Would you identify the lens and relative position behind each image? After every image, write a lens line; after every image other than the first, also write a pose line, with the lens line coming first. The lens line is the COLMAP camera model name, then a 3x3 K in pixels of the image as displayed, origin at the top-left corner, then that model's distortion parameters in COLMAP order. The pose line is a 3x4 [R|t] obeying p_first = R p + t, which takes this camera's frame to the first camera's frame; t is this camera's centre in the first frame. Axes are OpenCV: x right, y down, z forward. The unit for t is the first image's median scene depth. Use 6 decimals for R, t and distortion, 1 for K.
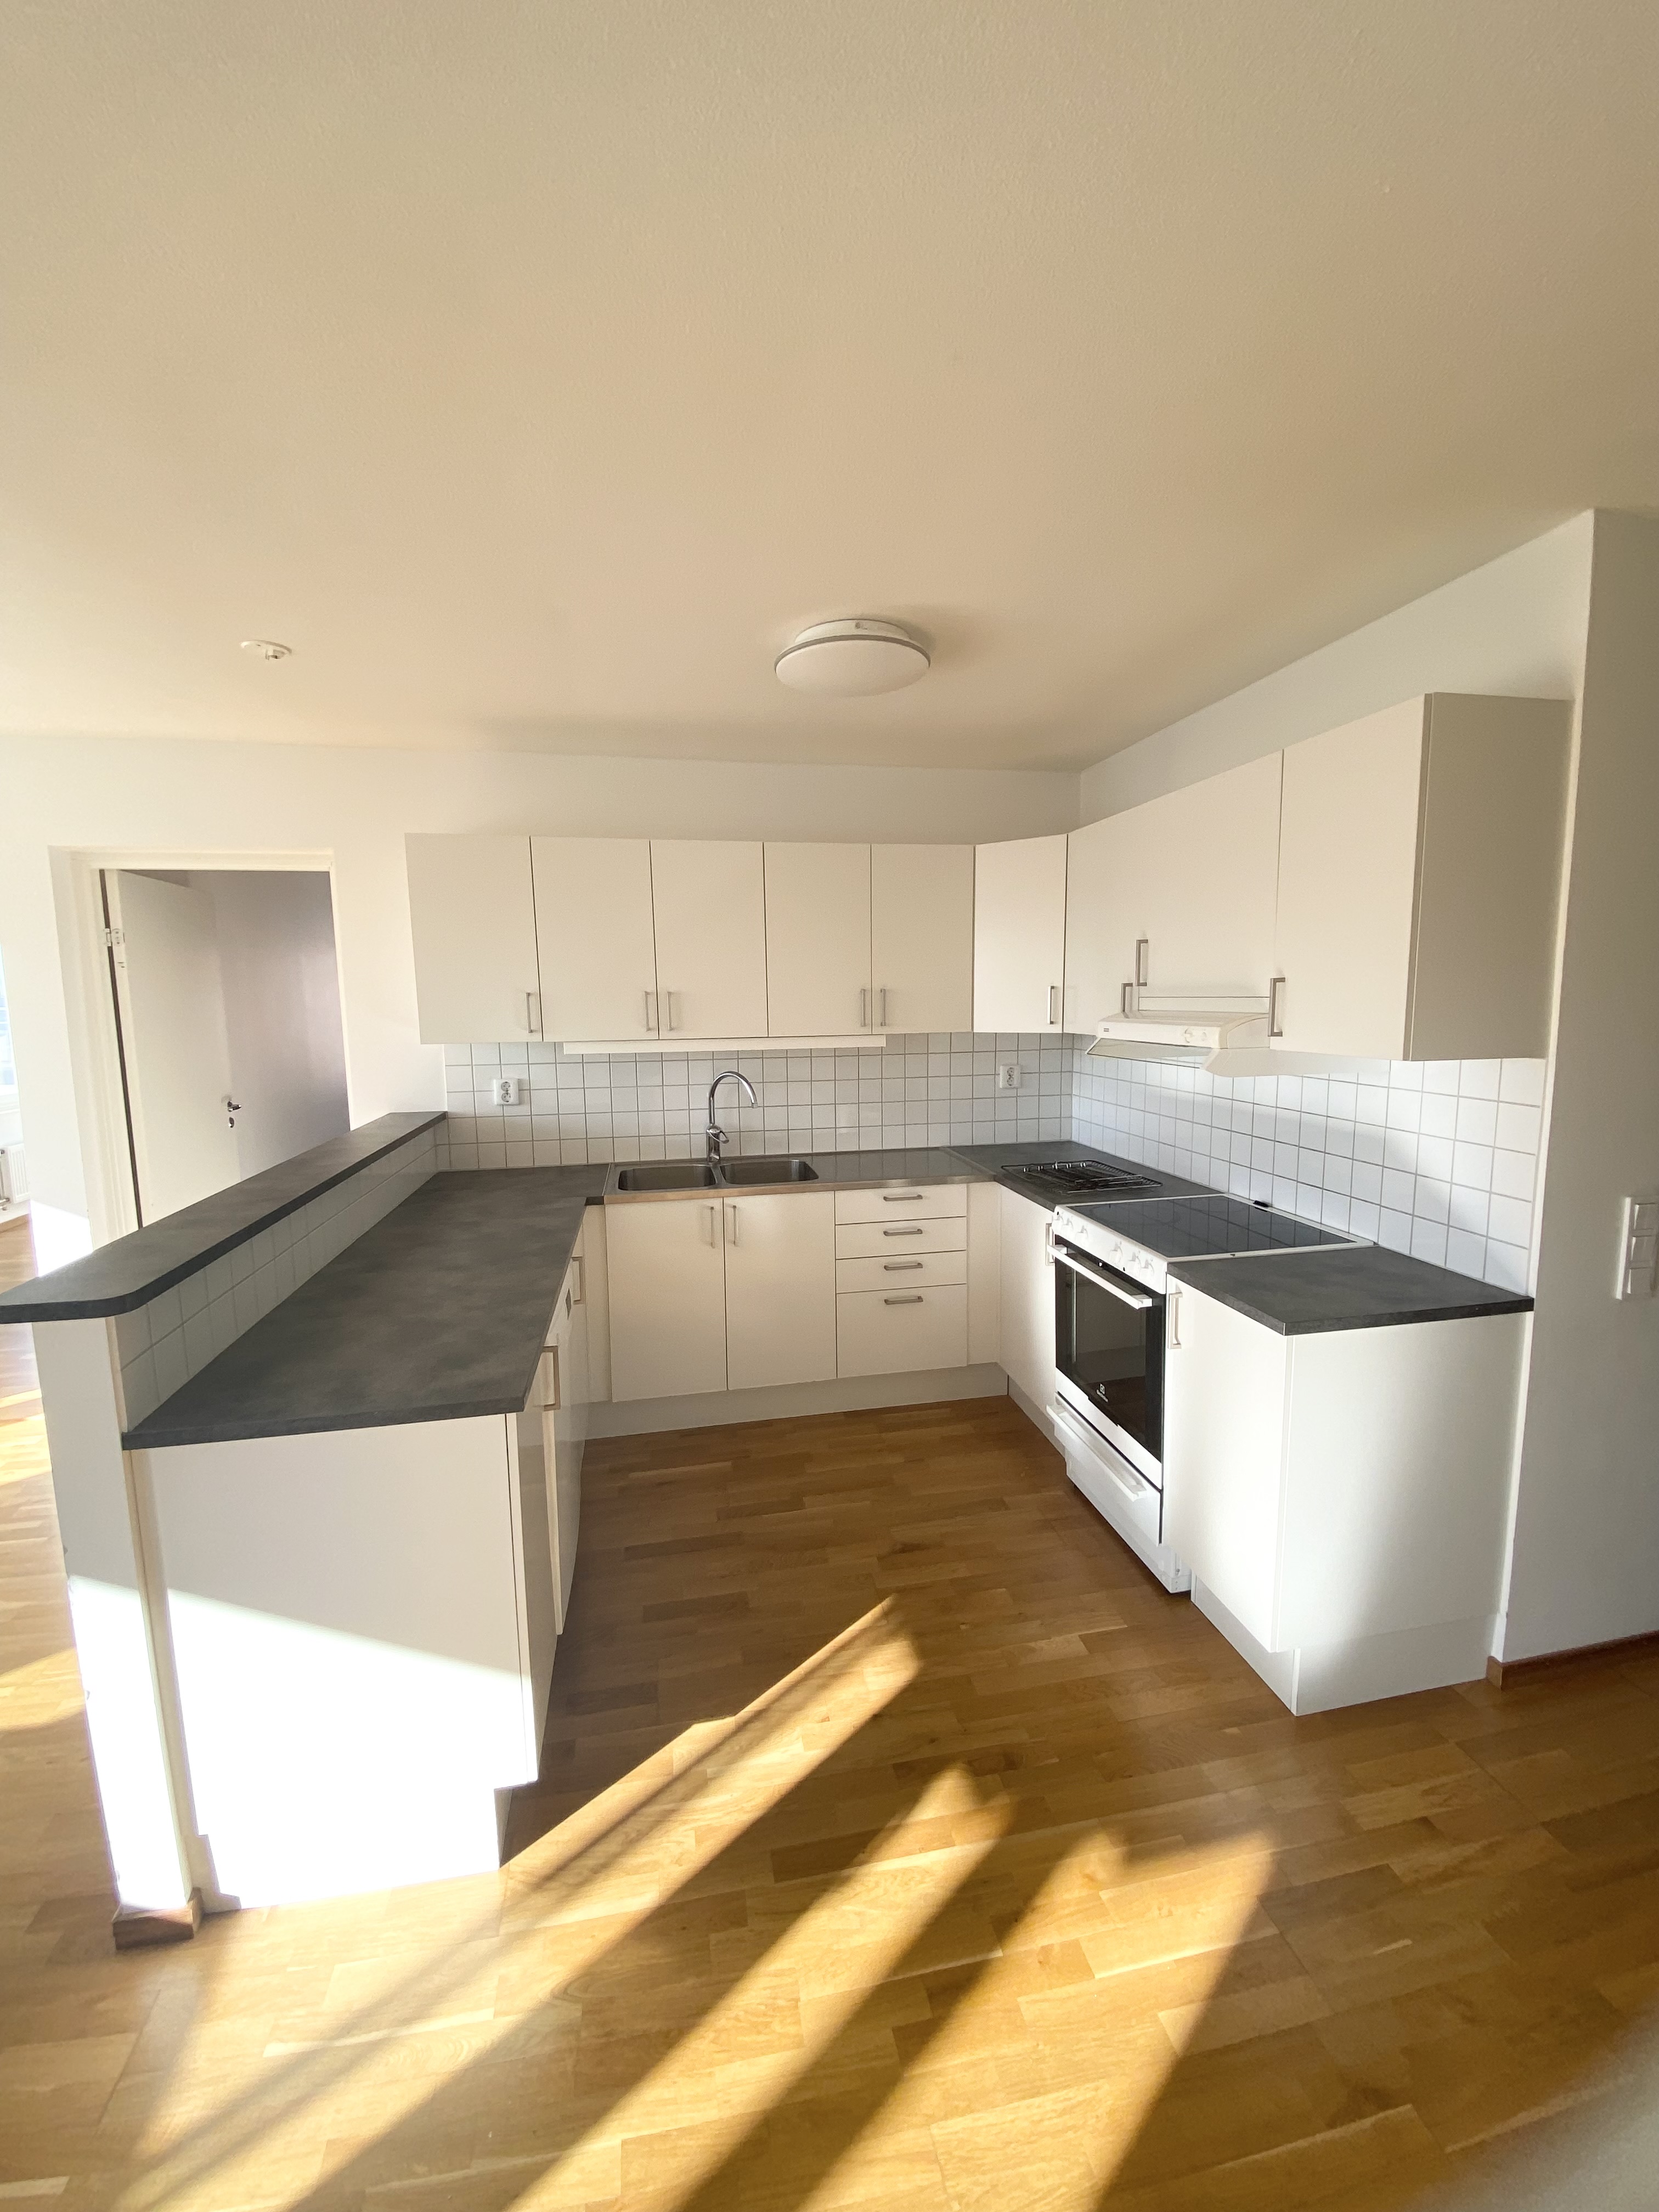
lens RADIAL K [[904.3, 0, 820.7], [0, 904.3, 1087.4], [0, 0, 1]] dist [-0.004549, -0.005553]
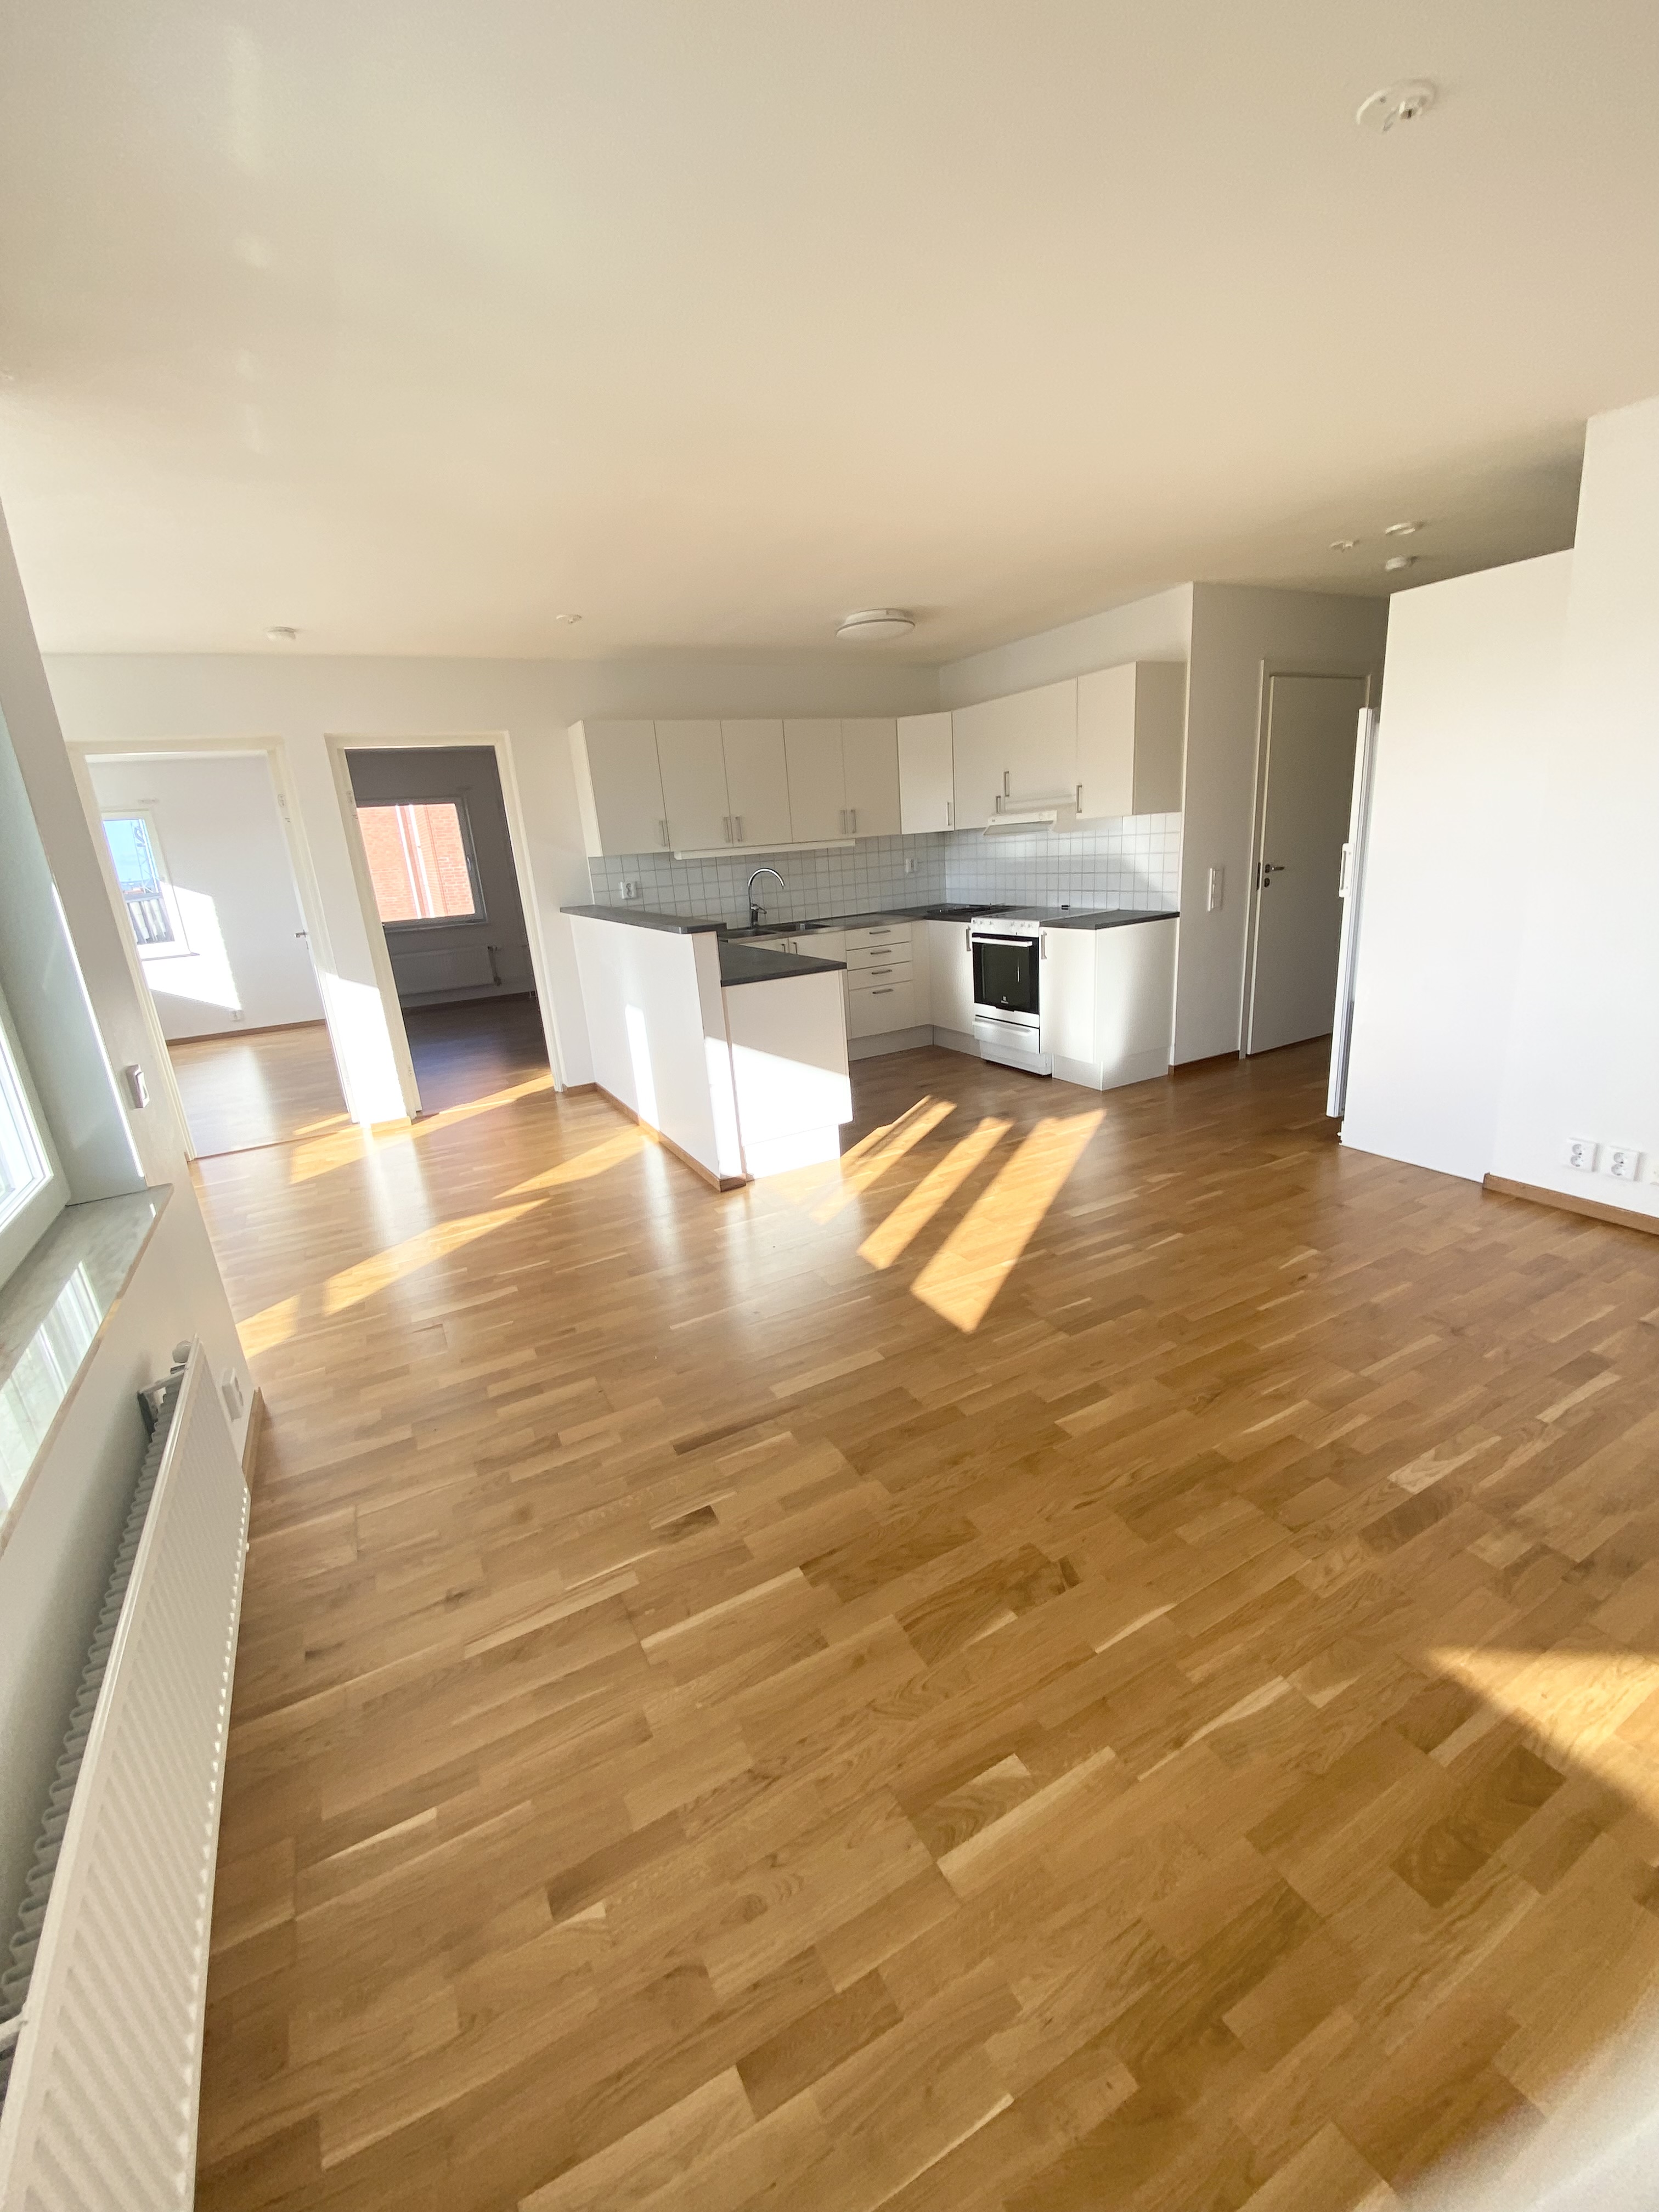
lens RADIAL K [[904.3, 0, 831.5], [0, 904.3, 1102.9], [0, 0, 1]] dist [-0.004549, -0.005553]
pose [[0.951935, -0.137398, 0.273756, -0.740933], [0.090693, 0.980105, 0.176548, 0.183539], [-0.292567, -0.143234, 0.945457, -0.974373]]
